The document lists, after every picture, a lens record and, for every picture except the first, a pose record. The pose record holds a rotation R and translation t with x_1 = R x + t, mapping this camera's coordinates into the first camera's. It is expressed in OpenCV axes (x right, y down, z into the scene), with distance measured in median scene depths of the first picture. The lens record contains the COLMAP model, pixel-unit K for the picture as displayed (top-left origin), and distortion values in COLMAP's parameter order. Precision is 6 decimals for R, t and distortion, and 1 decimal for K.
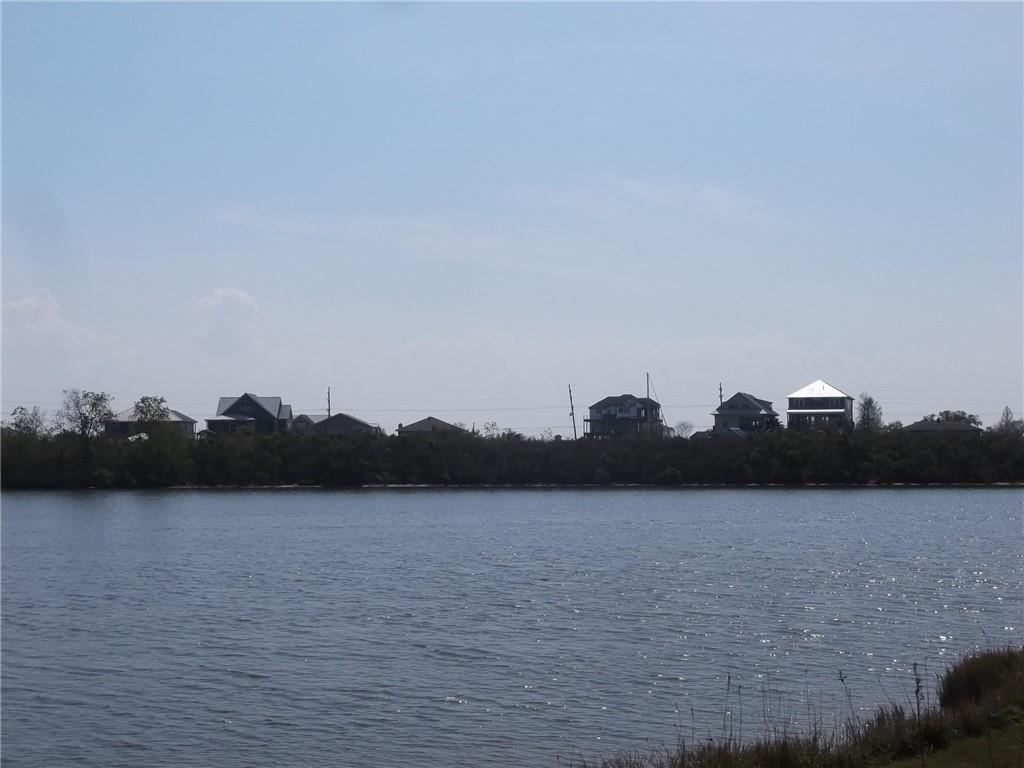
lens RADIAL K [[412.2, 0, 513.7], [0, 412.2, 431.6], [0, 0, 1]] dist [0.001143, -0.000027]
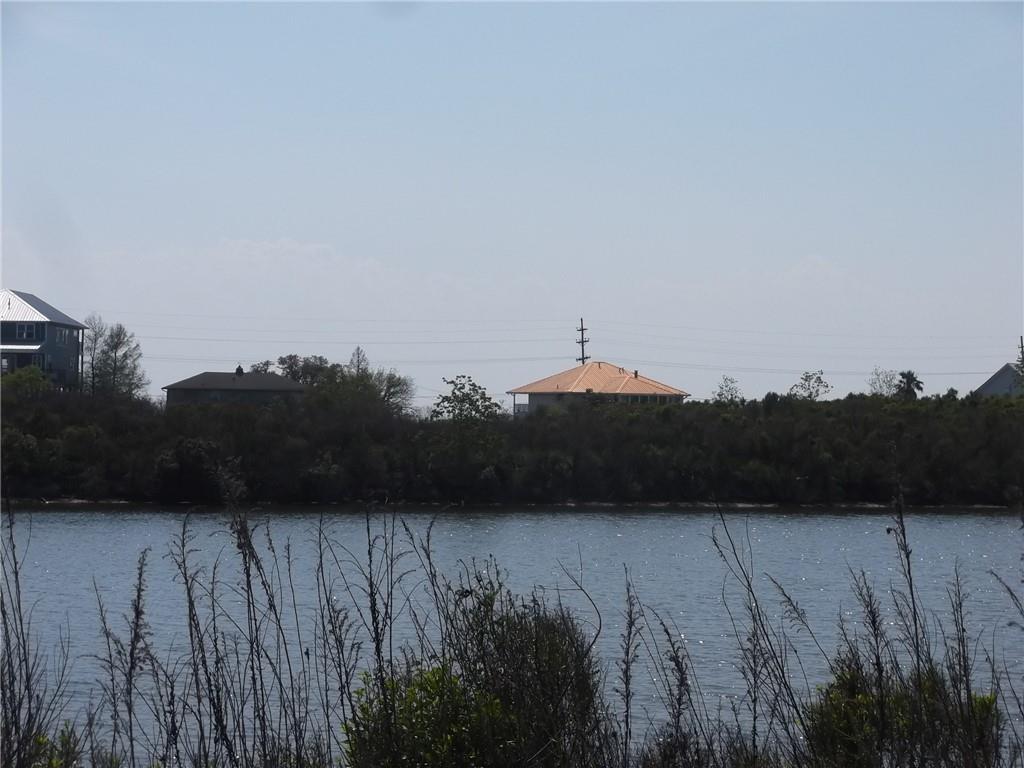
lens RADIAL K [[769.5, 0, 511.6], [0, 769.5, 384.2], [0, 0, 1]] dist [0.006903, 0.001531]
pose [[0.994348, 0.023734, 0.103482, 1.286001], [-0.021020, 0.999408, -0.027237, 0.008753], [-0.104067, 0.024908, 0.994258, -0.027694]]
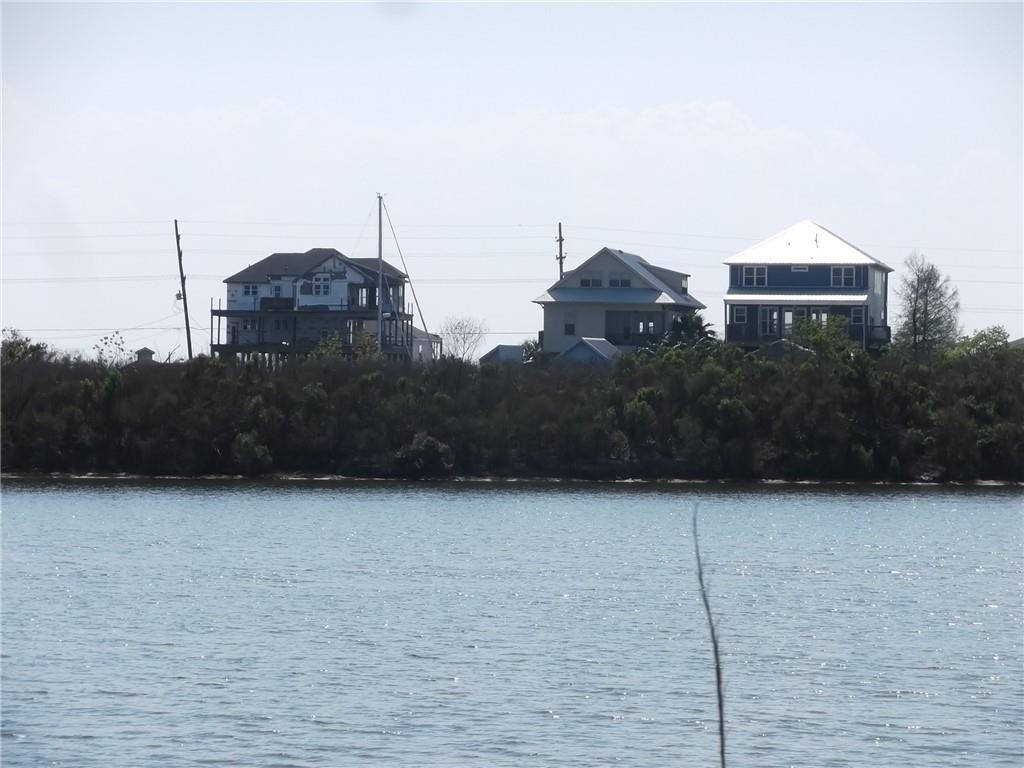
lens RADIAL K [[1042.6, 0, 512.2], [0, 1042.6, 384.1], [0, 0, 1]] dist [0.007361, 0.000000]
pose [[0.999432, 0.013772, 0.030766, 0.428321], [-0.014958, 0.999141, 0.038651, -0.001911], [-0.030207, -0.039089, 0.998779, -0.002210]]
